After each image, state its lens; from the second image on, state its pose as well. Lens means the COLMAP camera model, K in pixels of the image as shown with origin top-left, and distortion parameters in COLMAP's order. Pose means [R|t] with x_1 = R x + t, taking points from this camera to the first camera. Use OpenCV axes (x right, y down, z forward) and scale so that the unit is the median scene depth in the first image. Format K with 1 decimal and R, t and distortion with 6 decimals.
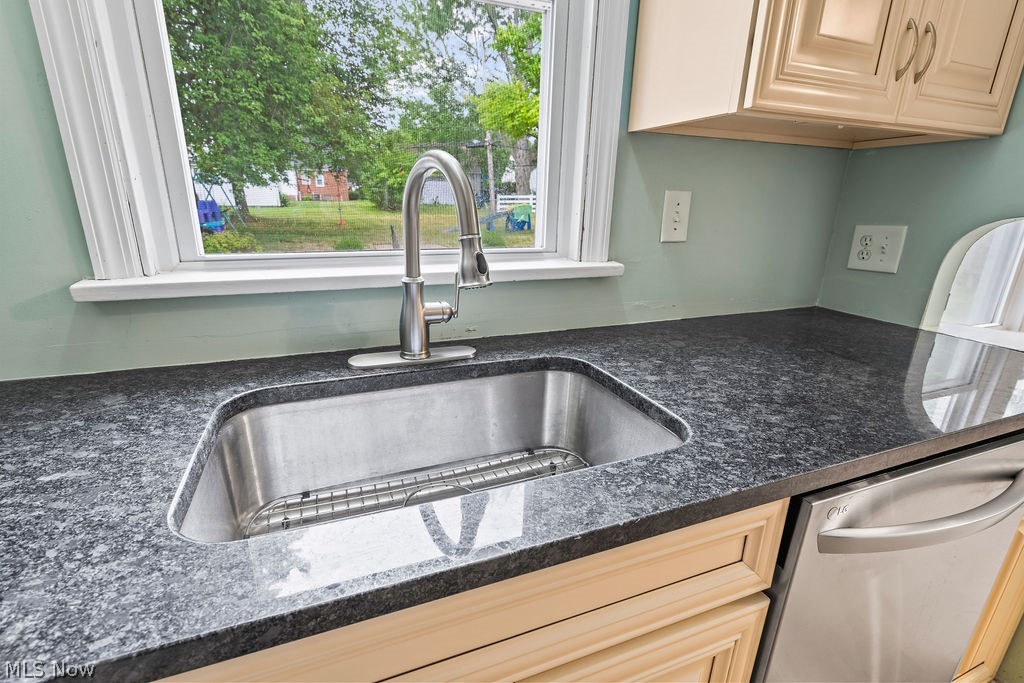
lens RADIAL K [[469.4, 0, 504.1], [0, 469.4, 347.8], [0, 0, 1]] dist [0.003428, 0.000214]
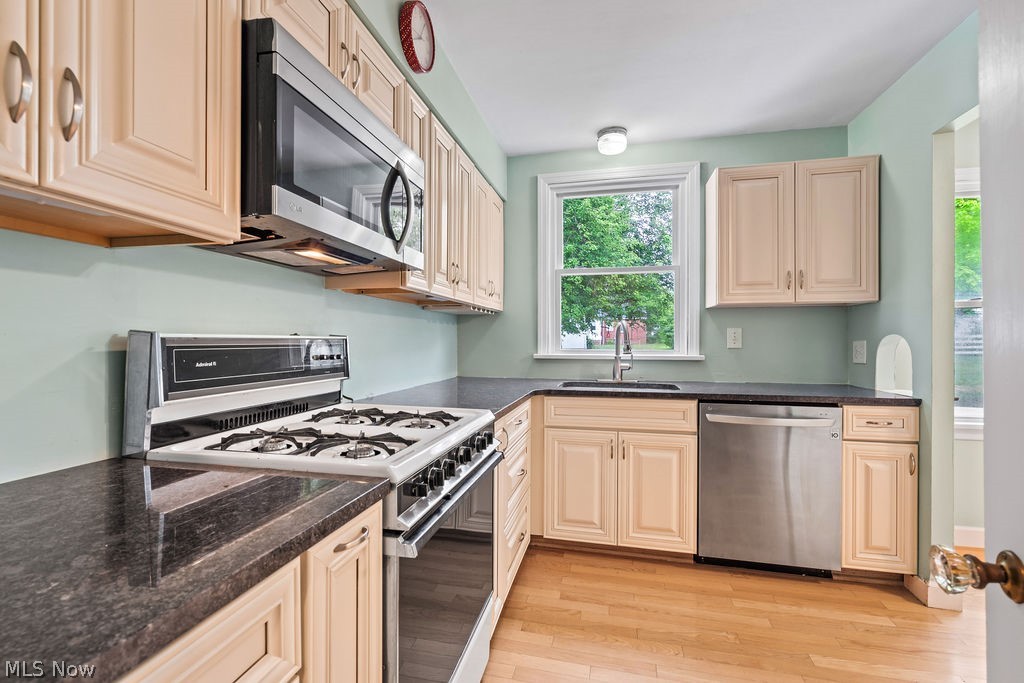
lens RADIAL K [[469.4, 0, 506.8], [0, 469.4, 339.4], [0, 0, 1]] dist [0.003428, 0.000214]
pose [[0.827613, -0.016033, -0.561070, 0.089251], [-0.158438, 0.952270, -0.260918, 0.064209], [0.538473, 0.304834, 0.785571, -0.179493]]
